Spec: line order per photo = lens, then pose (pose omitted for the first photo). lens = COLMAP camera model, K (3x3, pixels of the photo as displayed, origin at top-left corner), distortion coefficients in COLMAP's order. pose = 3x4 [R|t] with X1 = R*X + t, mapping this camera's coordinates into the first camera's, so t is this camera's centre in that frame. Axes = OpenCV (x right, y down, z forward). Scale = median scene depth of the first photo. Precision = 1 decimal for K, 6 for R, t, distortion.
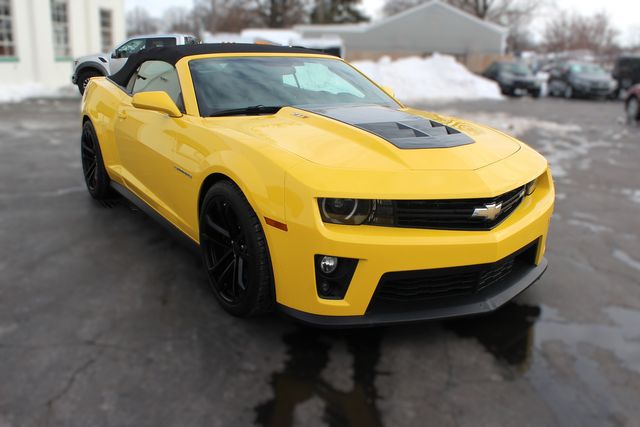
lens RADIAL K [[614.2, 0, 320.6], [0, 614.2, 214.2], [0, 0, 1]] dist [-0.158097, 0.167871]
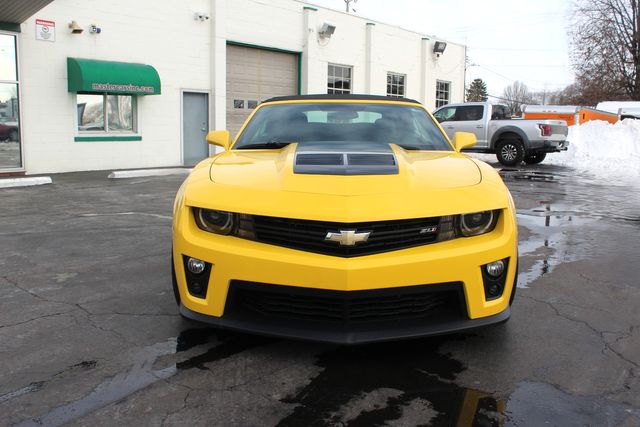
lens RADIAL K [[614.2, 0, 320.6], [0, 614.2, 214.2], [0, 0, 1]] dist [-0.158097, 0.167871]
pose [[0.822806, 0.071710, -0.563780, 0.820574], [-0.138304, 0.987450, -0.076248, 0.040374], [0.551237, 0.140711, 0.822398, 0.169334]]
